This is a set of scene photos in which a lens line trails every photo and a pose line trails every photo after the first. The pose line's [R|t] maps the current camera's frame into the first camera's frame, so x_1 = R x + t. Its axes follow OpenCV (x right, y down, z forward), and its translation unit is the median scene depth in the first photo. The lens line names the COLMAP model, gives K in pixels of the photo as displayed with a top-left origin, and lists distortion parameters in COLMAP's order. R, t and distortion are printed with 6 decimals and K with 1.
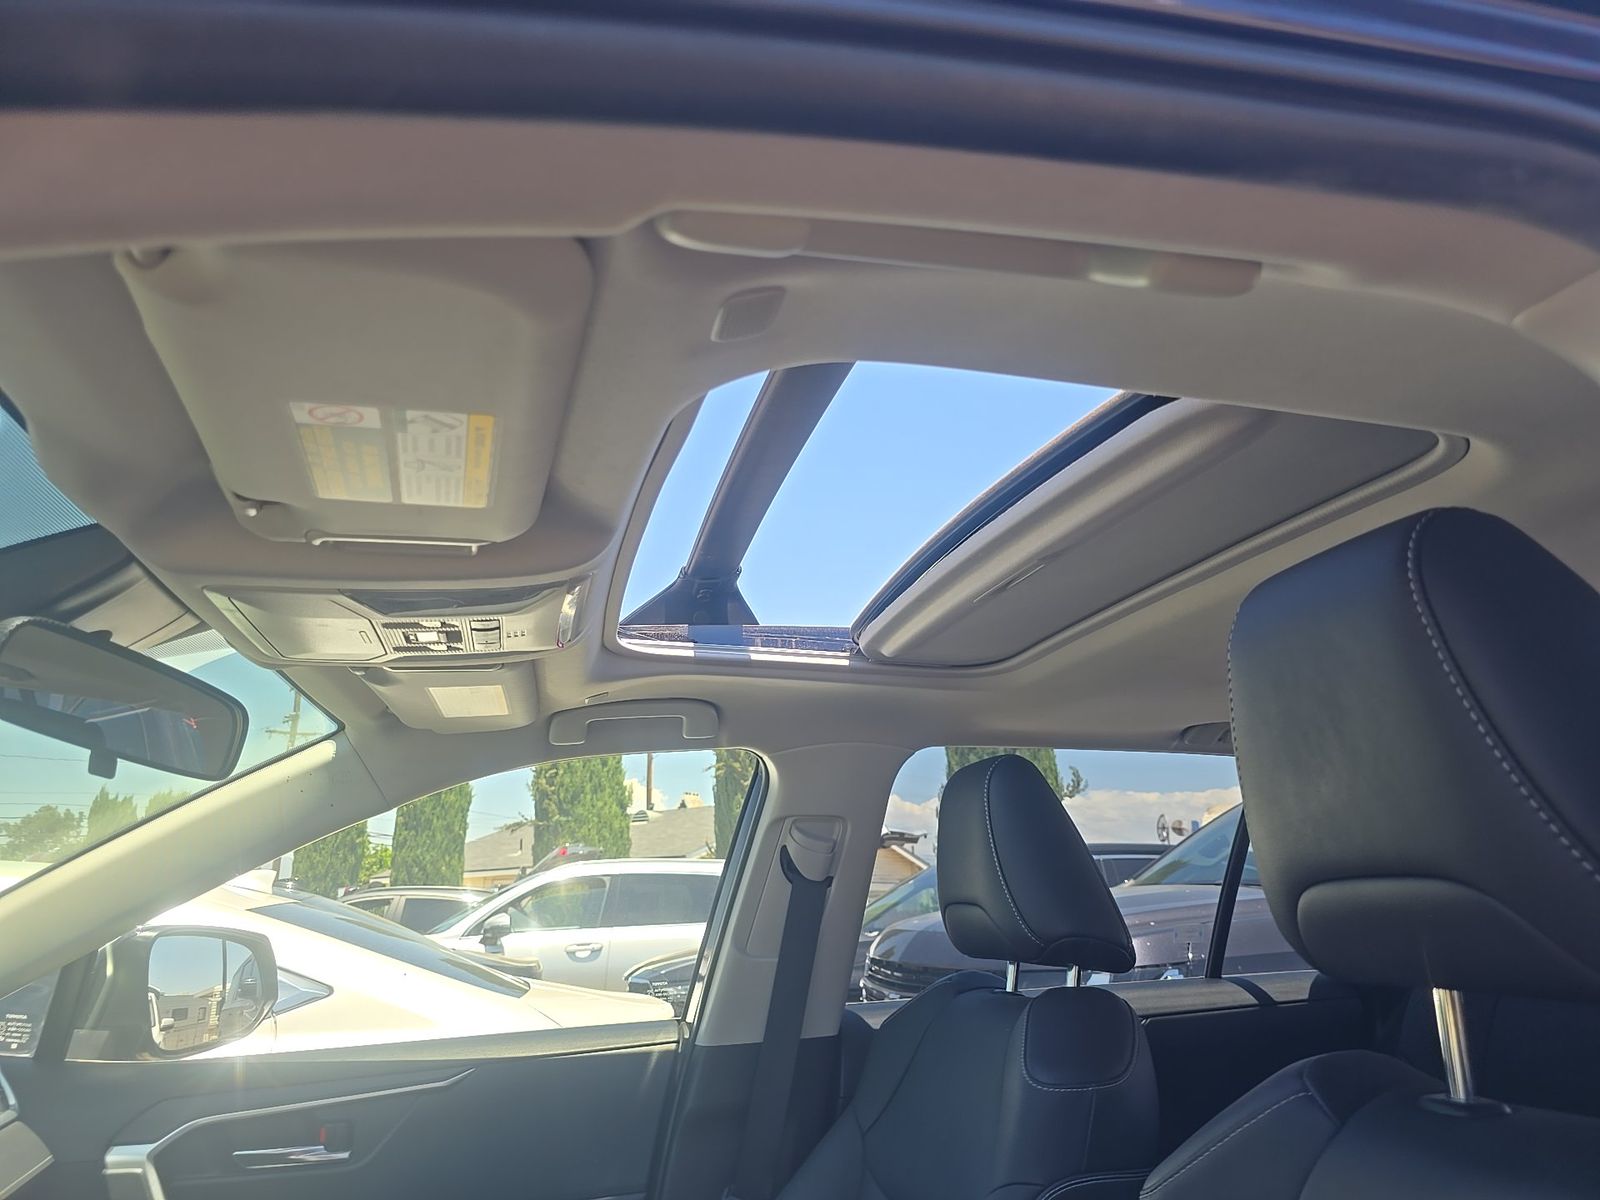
lens RADIAL K [[1078.7, 0, 810.6], [0, 1078.7, 582.4], [0, 0, 1]] dist [0.044293, -0.053339]
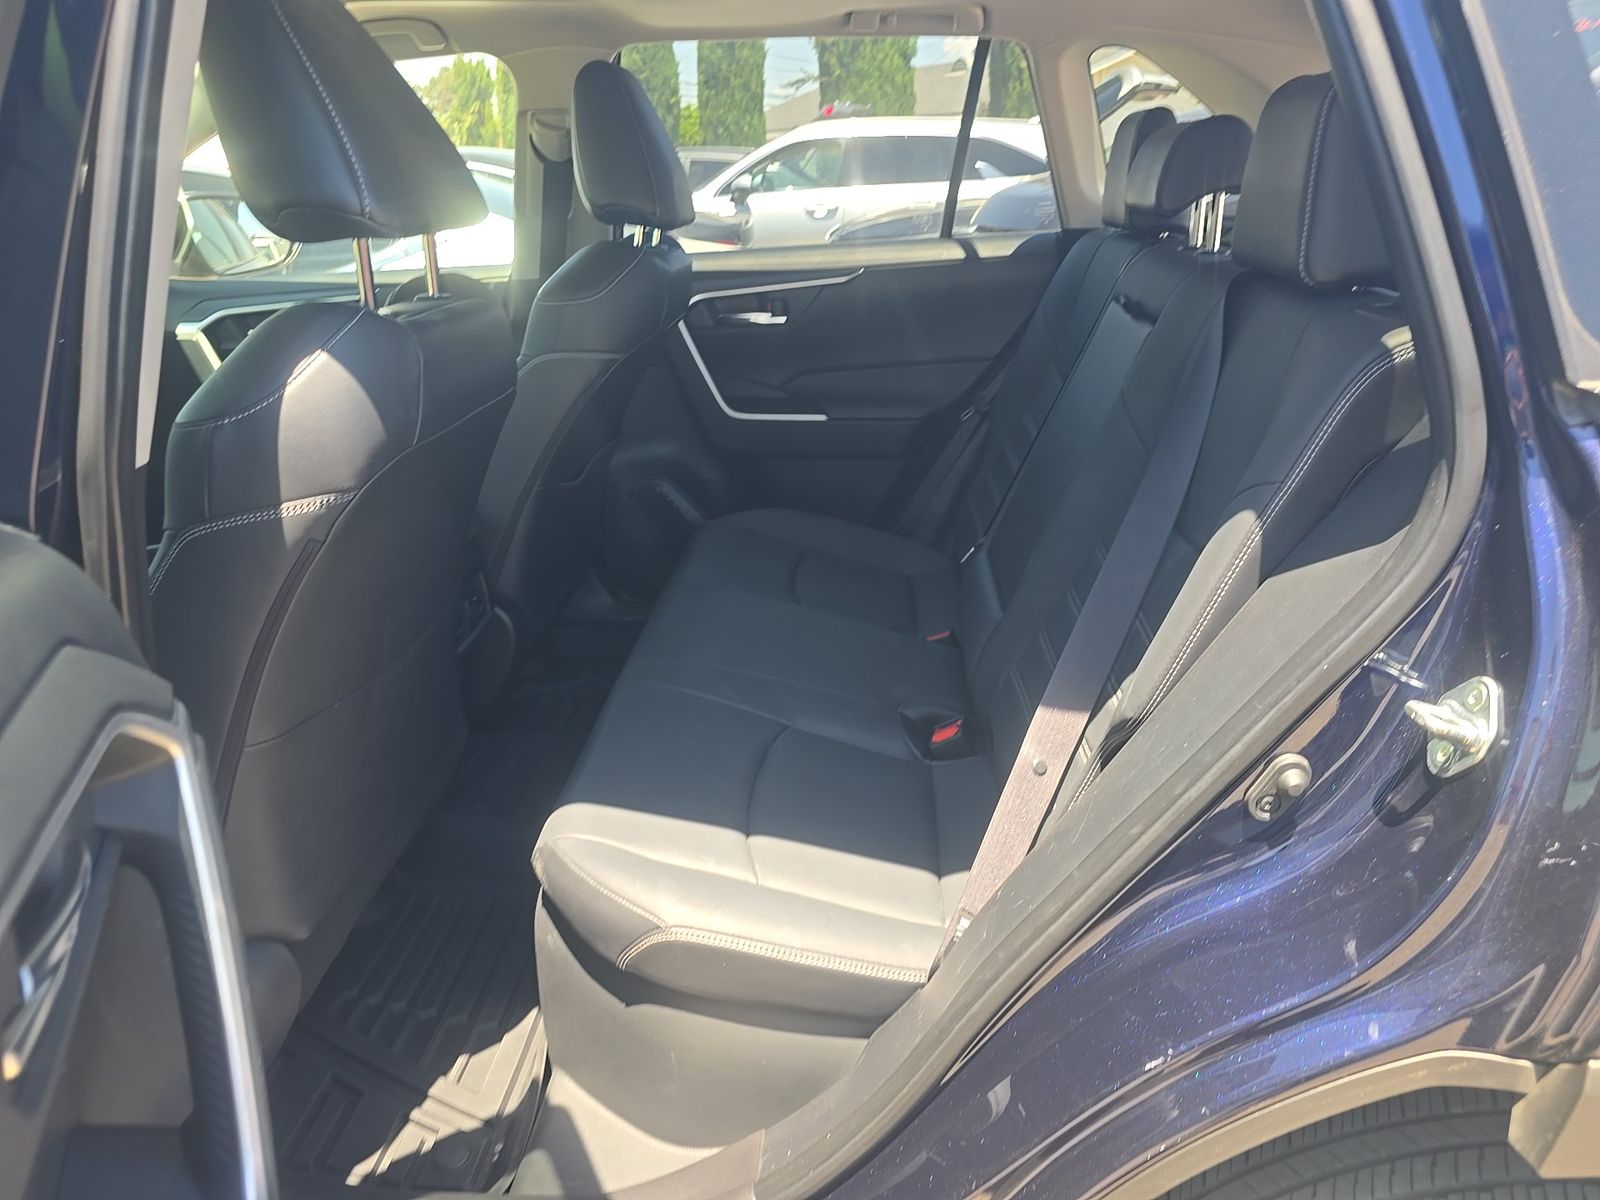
lens RADIAL K [[1089.9, 0, 790.3], [0, 1089.9, 605.6], [0, 0, 1]] dist [0.002383, -0.002026]
pose [[0.947488, 0.114778, -0.298484, 0.129100], [0.097046, 0.786155, 0.610363, -0.014973], [0.304711, -0.607278, 0.733733, -0.039900]]
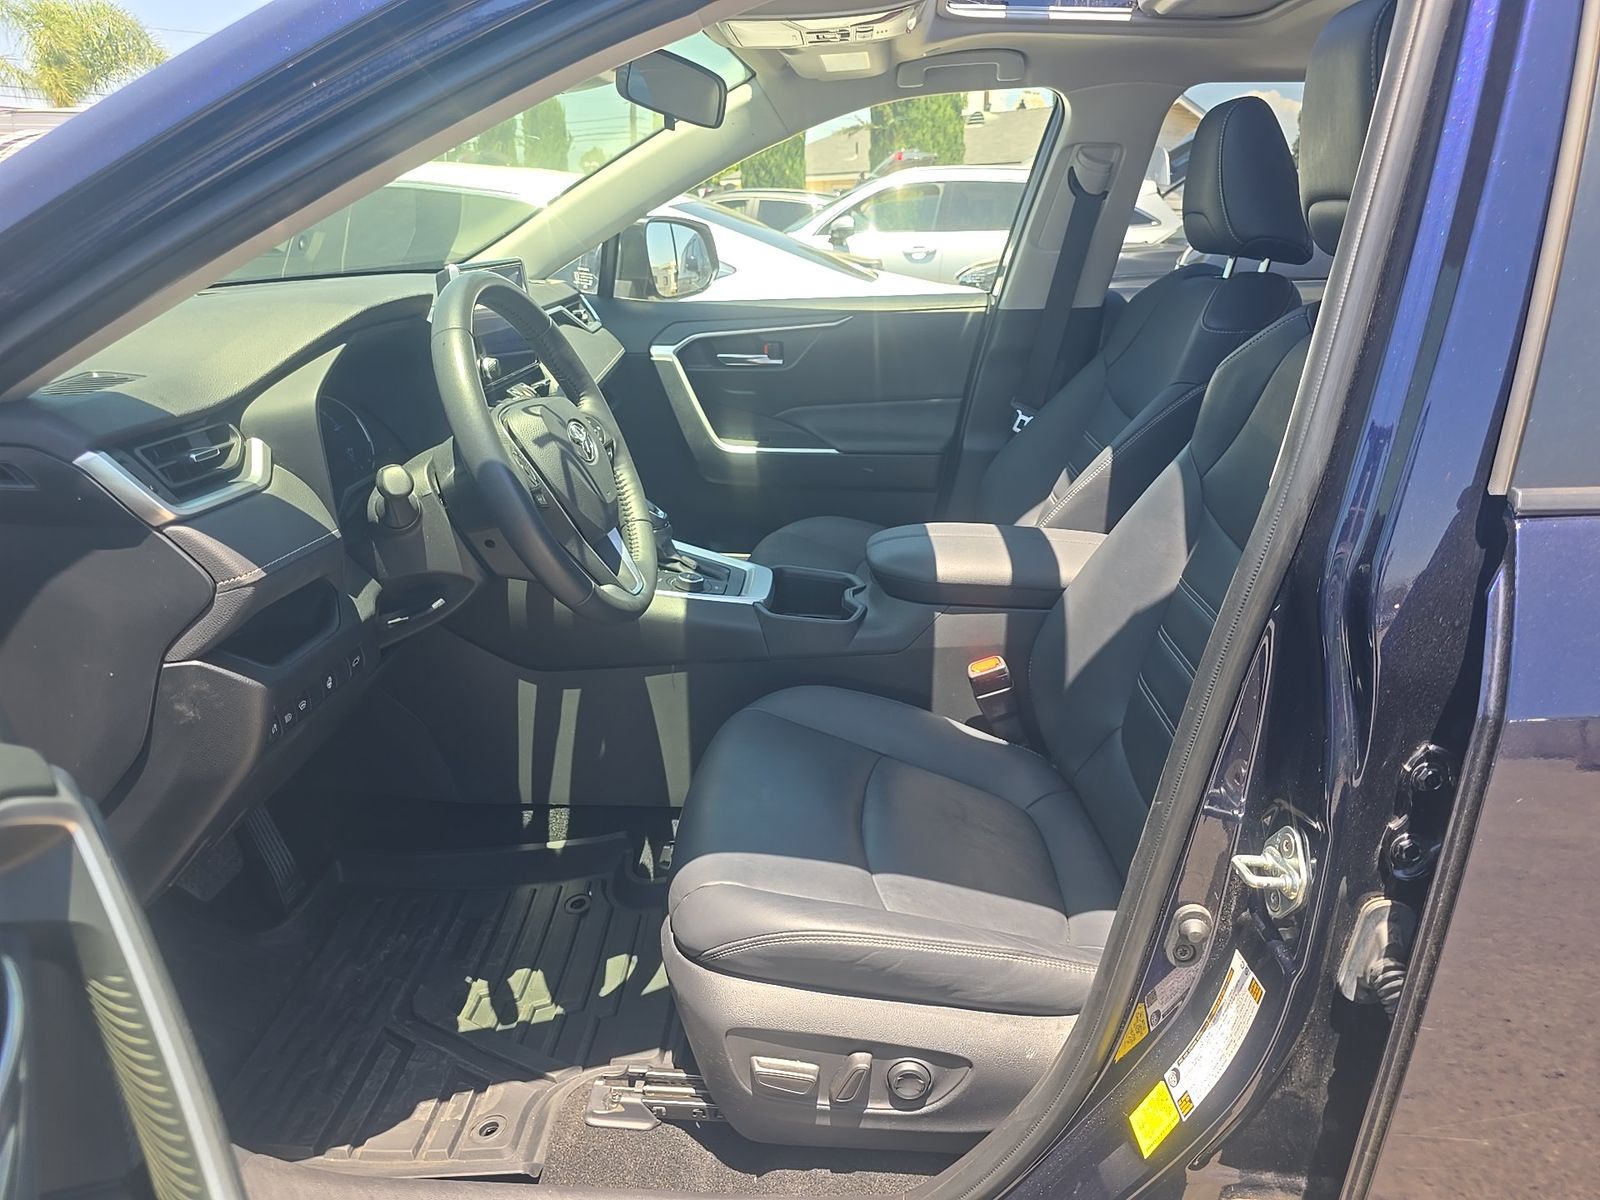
lens RADIAL K [[1078.7, 0, 810.6], [0, 1078.7, 582.4], [0, 0, 1]] dist [0.044293, -0.053339]
pose [[0.957571, 0.114603, -0.264431, 0.013804], [0.059820, 0.818515, 0.571363, -0.020658], [0.281920, -0.562938, 0.776931, -0.071191]]
